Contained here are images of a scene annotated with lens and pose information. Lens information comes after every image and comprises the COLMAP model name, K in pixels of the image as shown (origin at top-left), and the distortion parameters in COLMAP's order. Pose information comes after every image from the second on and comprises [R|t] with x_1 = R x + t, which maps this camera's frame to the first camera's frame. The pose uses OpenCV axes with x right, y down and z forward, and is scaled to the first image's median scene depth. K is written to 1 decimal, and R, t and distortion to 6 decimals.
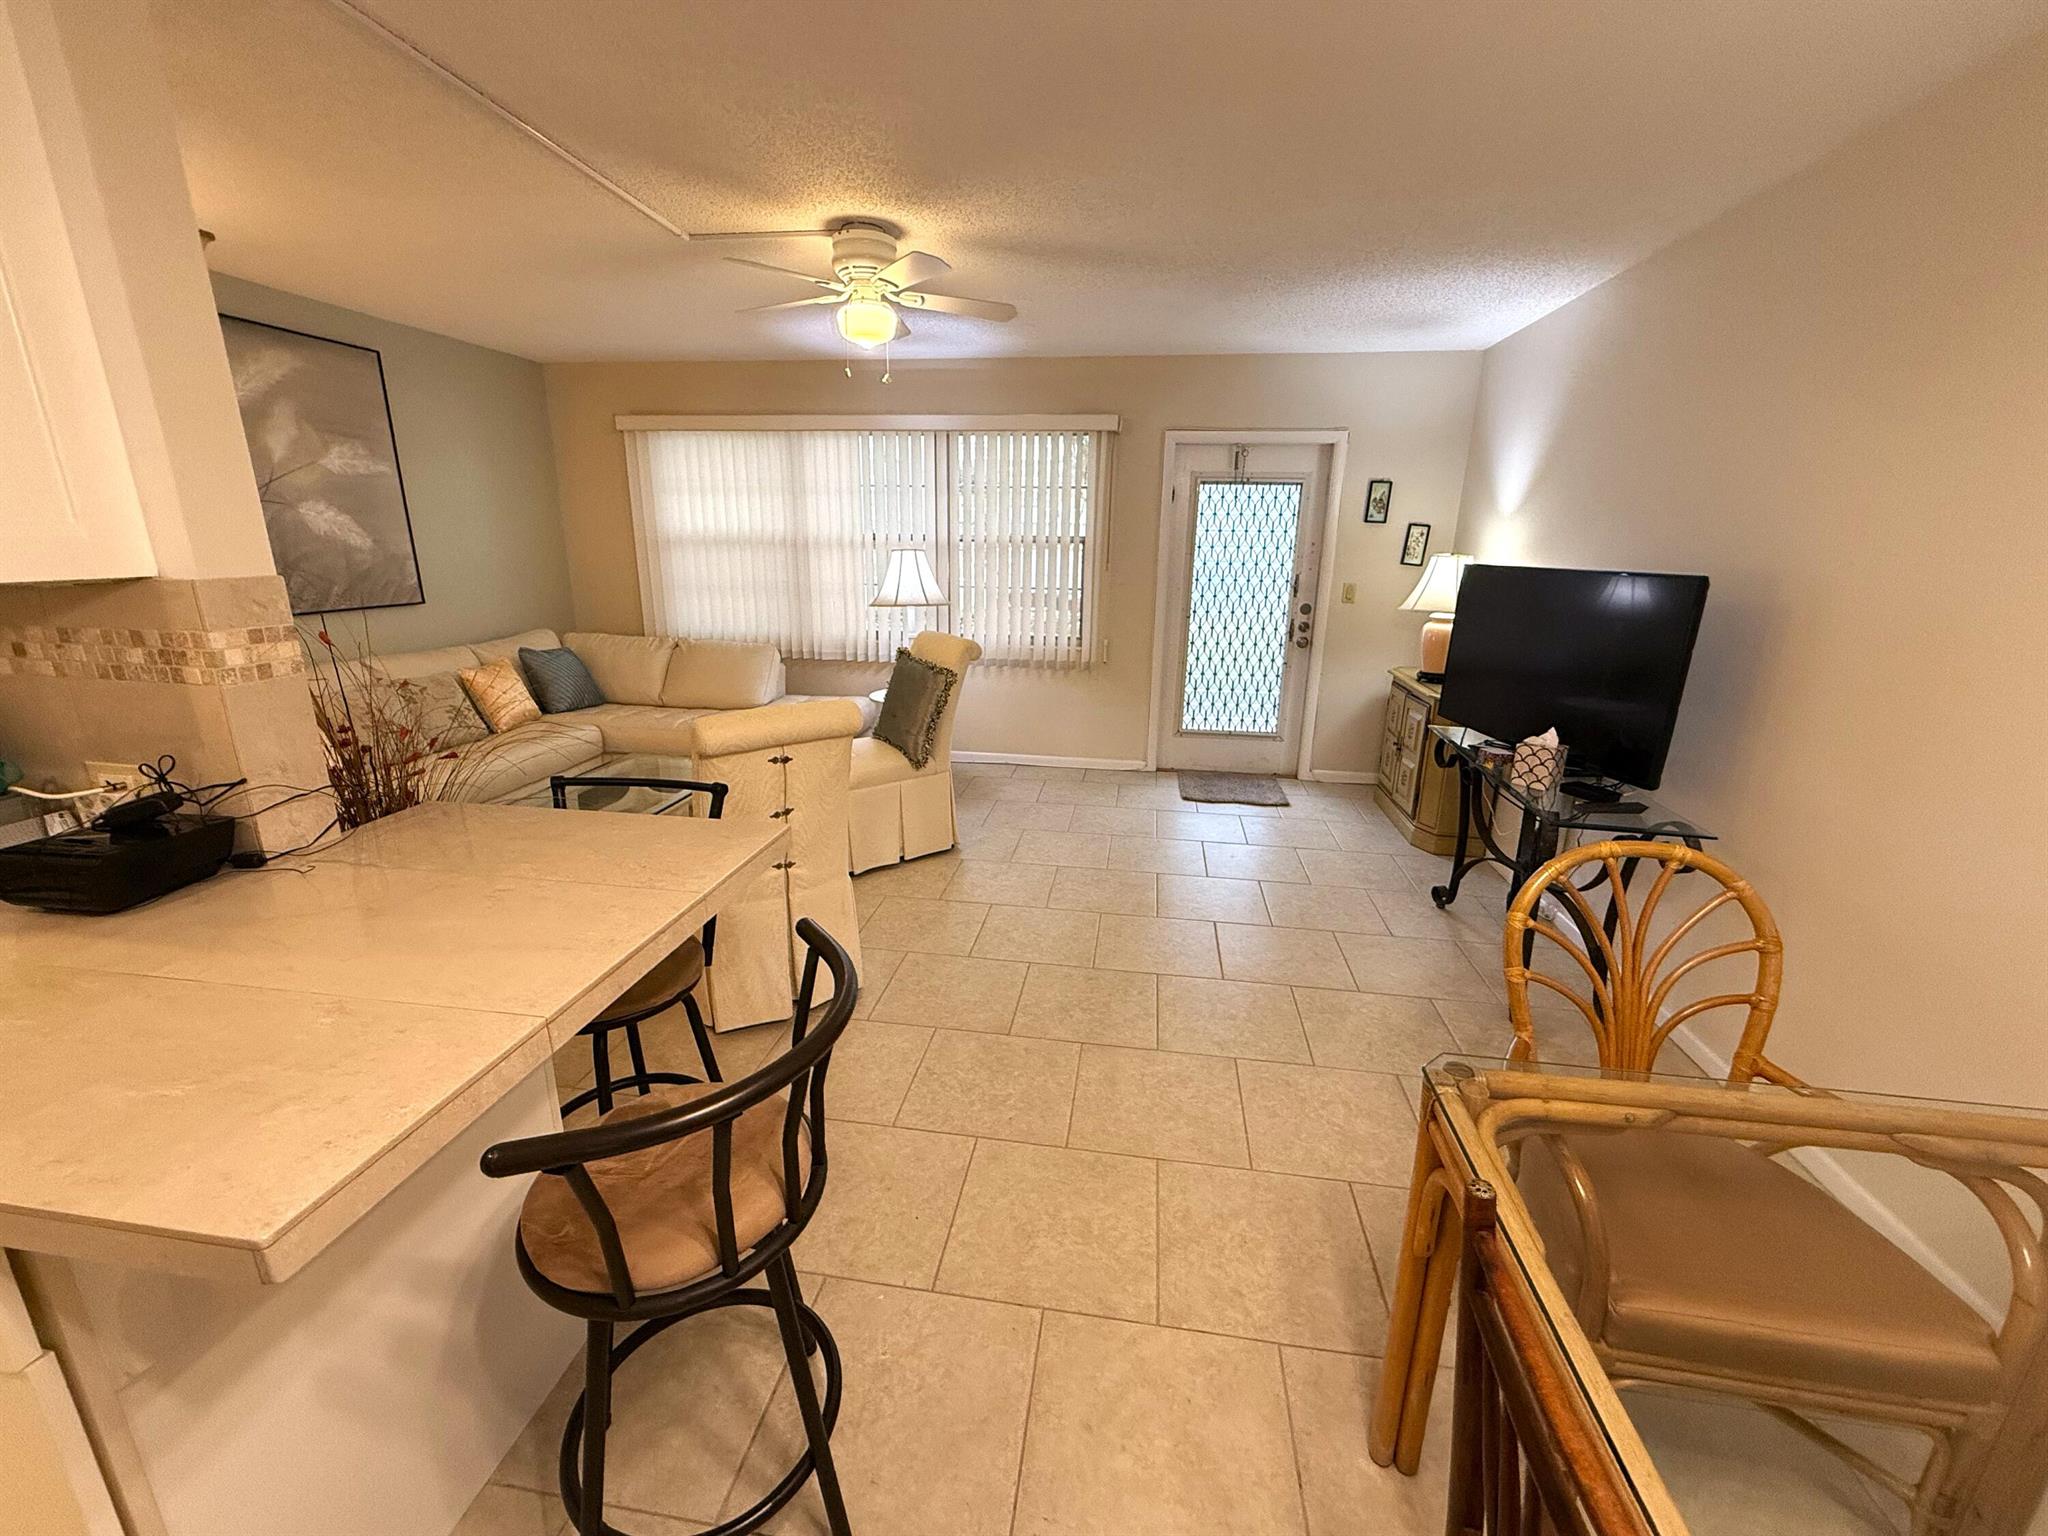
lens RADIAL K [[824.7, 0, 1026.2], [0, 824.7, 767.5], [0, 0, 1]] dist [-0.002694, 0.000926]
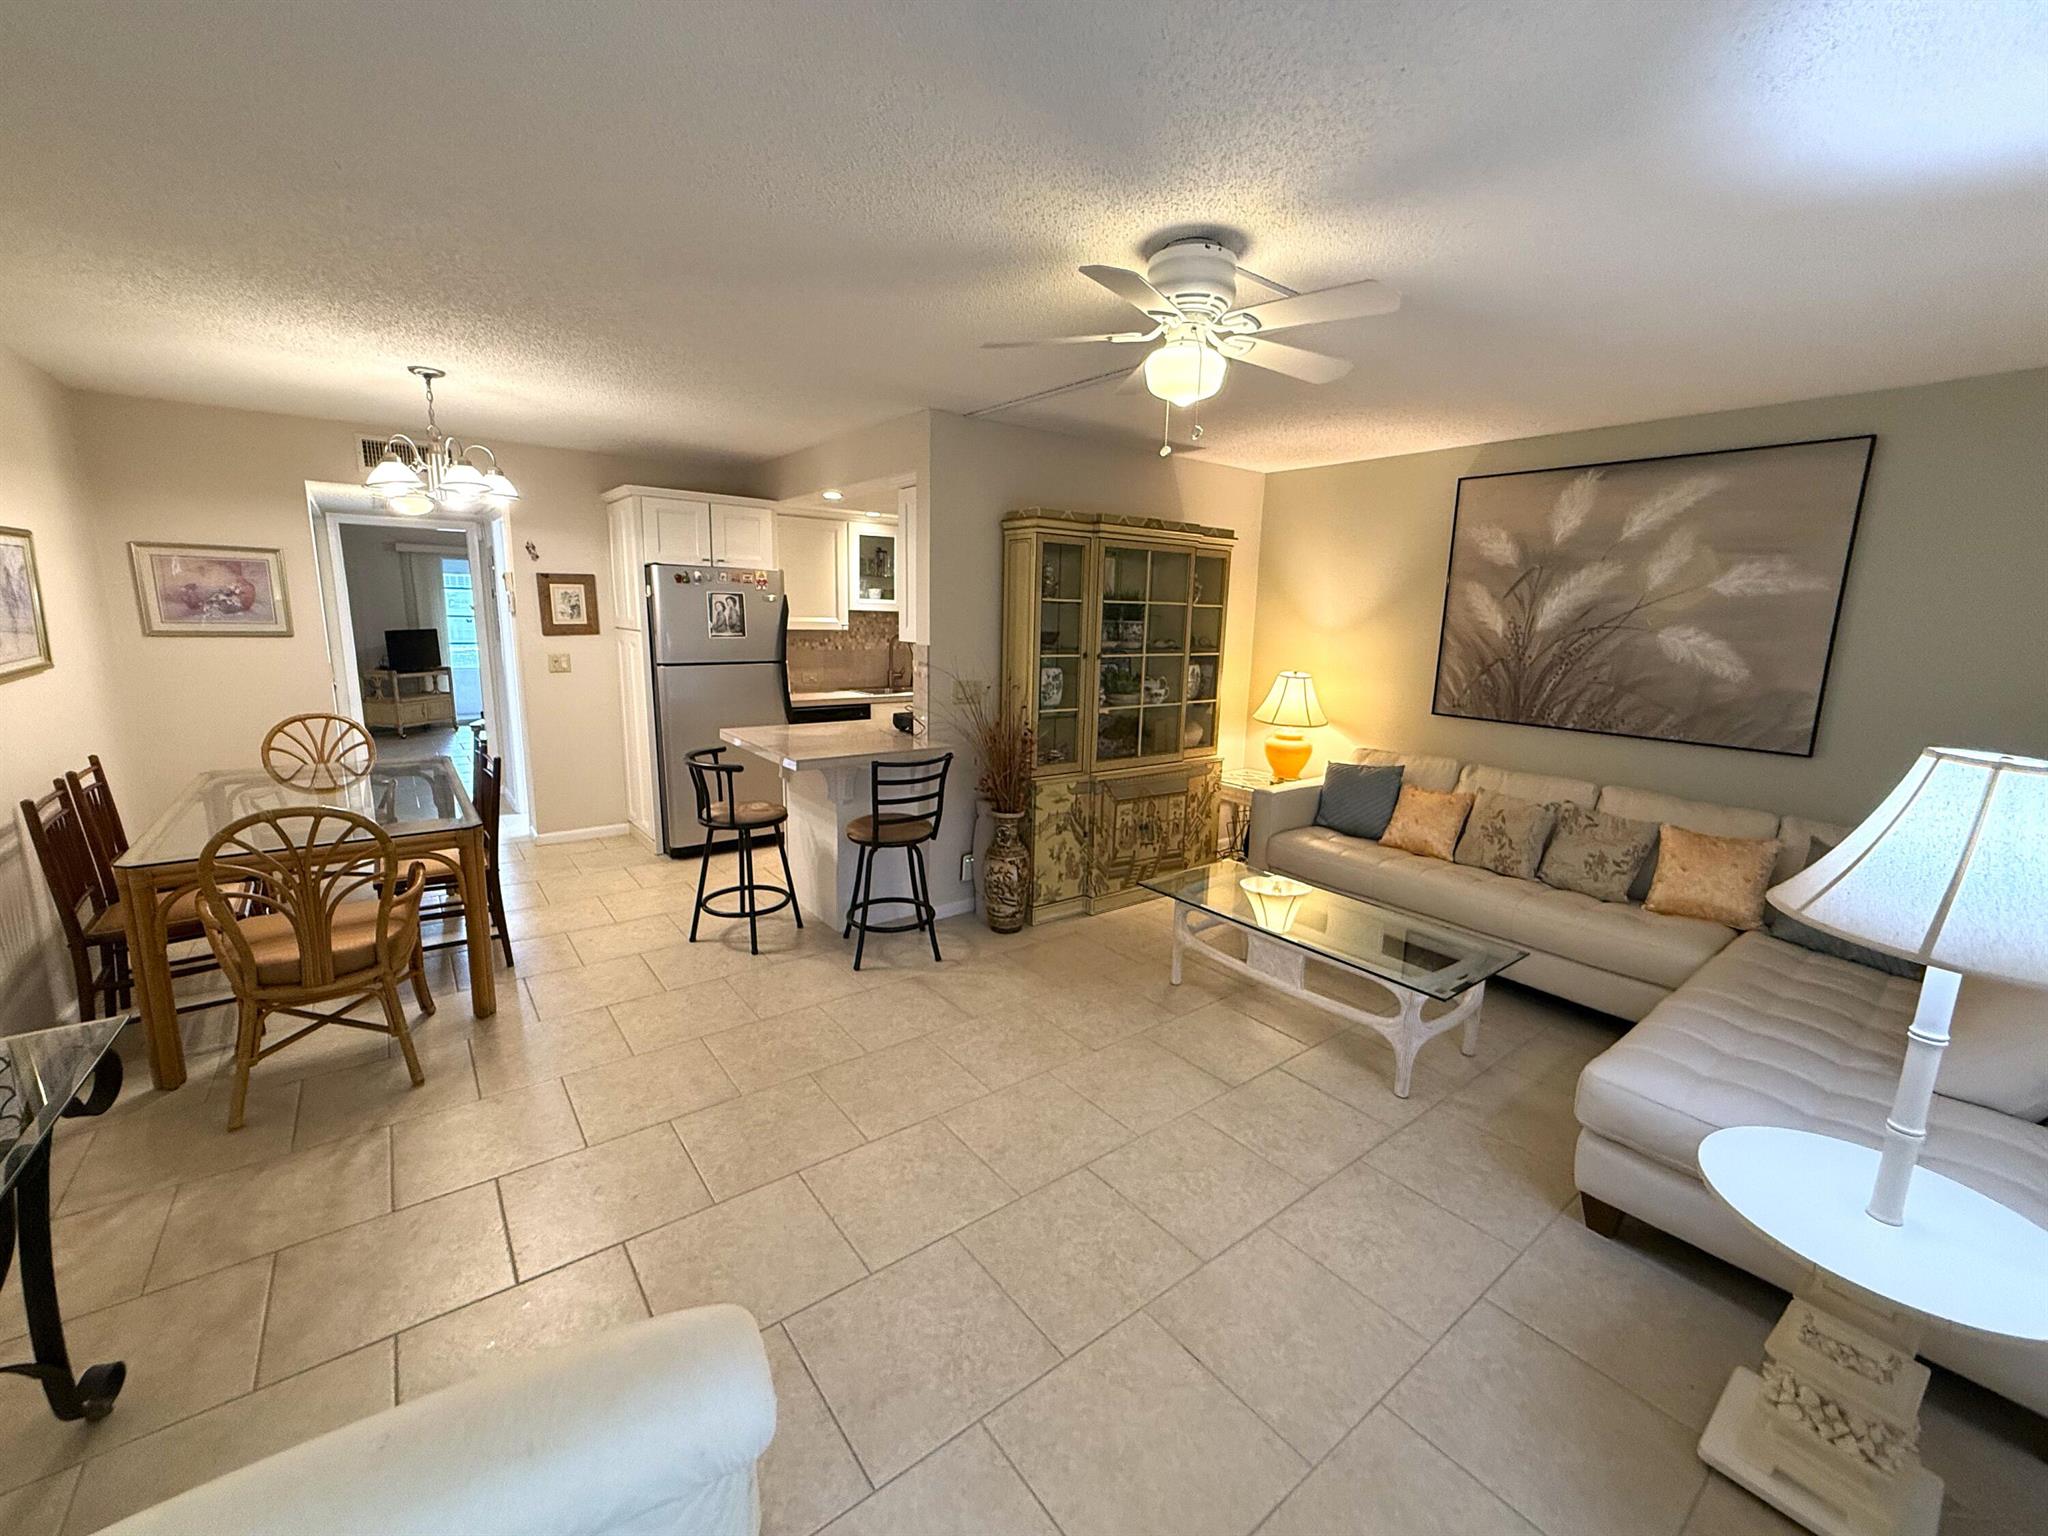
lens RADIAL K [[824.7, 0, 1026.0], [0, 824.7, 766.1], [0, 0, 1]] dist [-0.002694, 0.000926]
pose [[-0.693380, 0.100244, -0.713565, 0.347835], [-0.230671, 0.907284, 0.351605, -0.335935], [0.682653, 0.408394, -0.605970, 1.120772]]
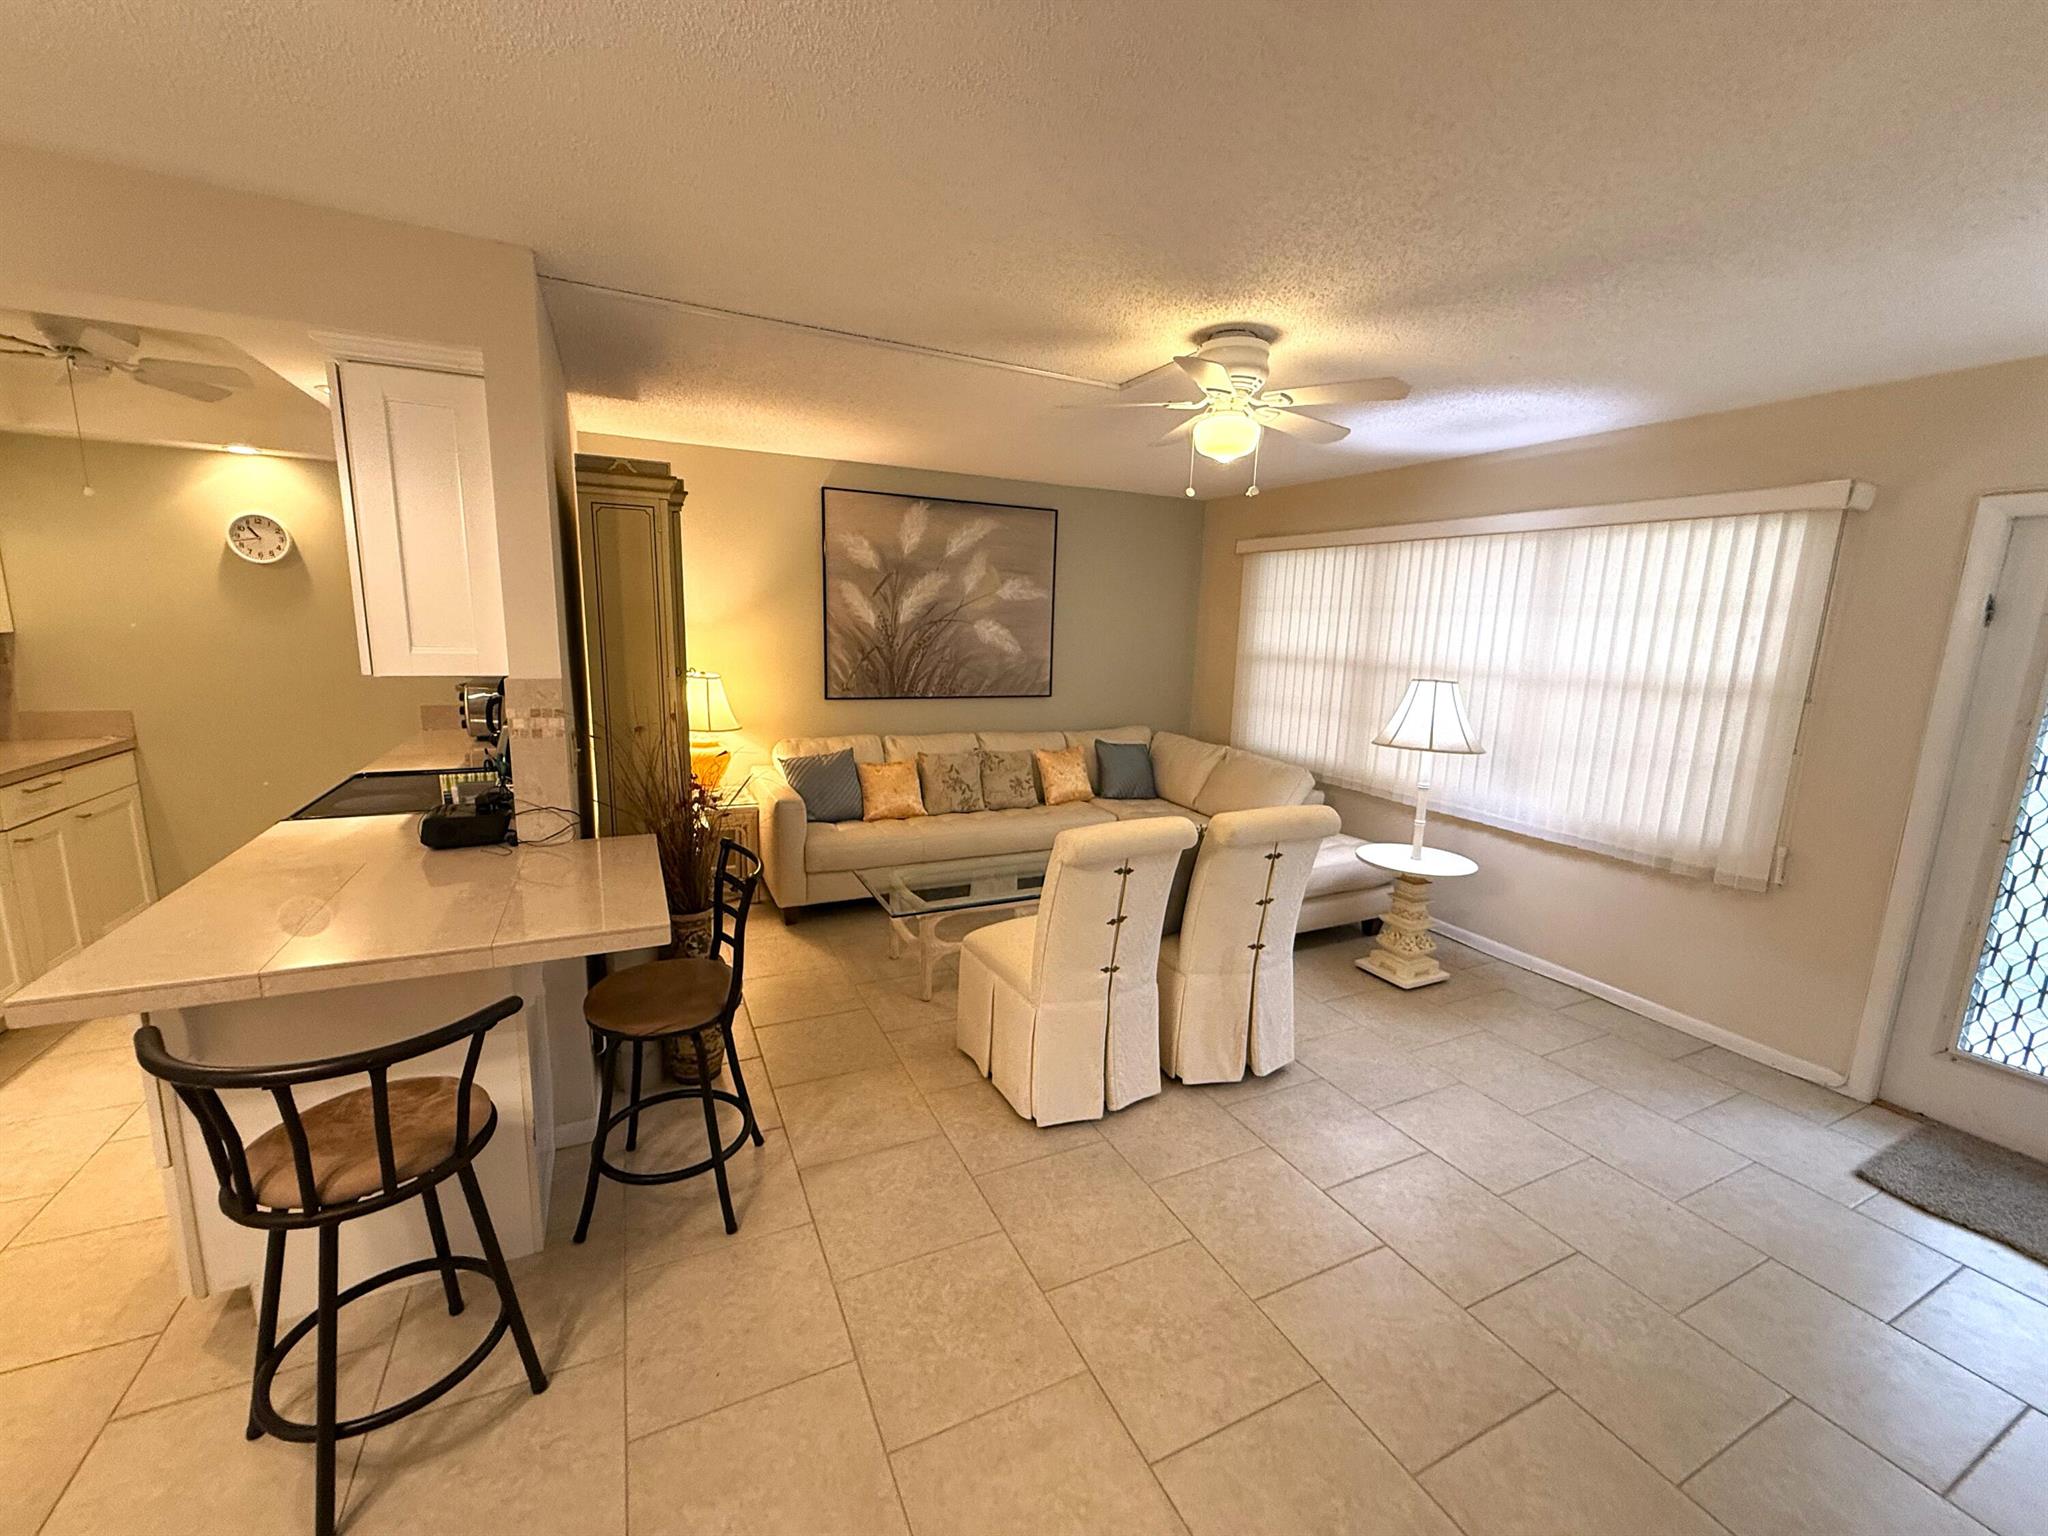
lens RADIAL K [[824.7, 0, 1026.2], [0, 824.7, 766.9], [0, 0, 1]] dist [-0.002694, 0.000926]
pose [[0.563586, 0.149586, -0.812401, 0.350754], [-0.247244, 0.968929, 0.006887, -0.106919], [0.788189, 0.196980, 0.583059, 0.283549]]
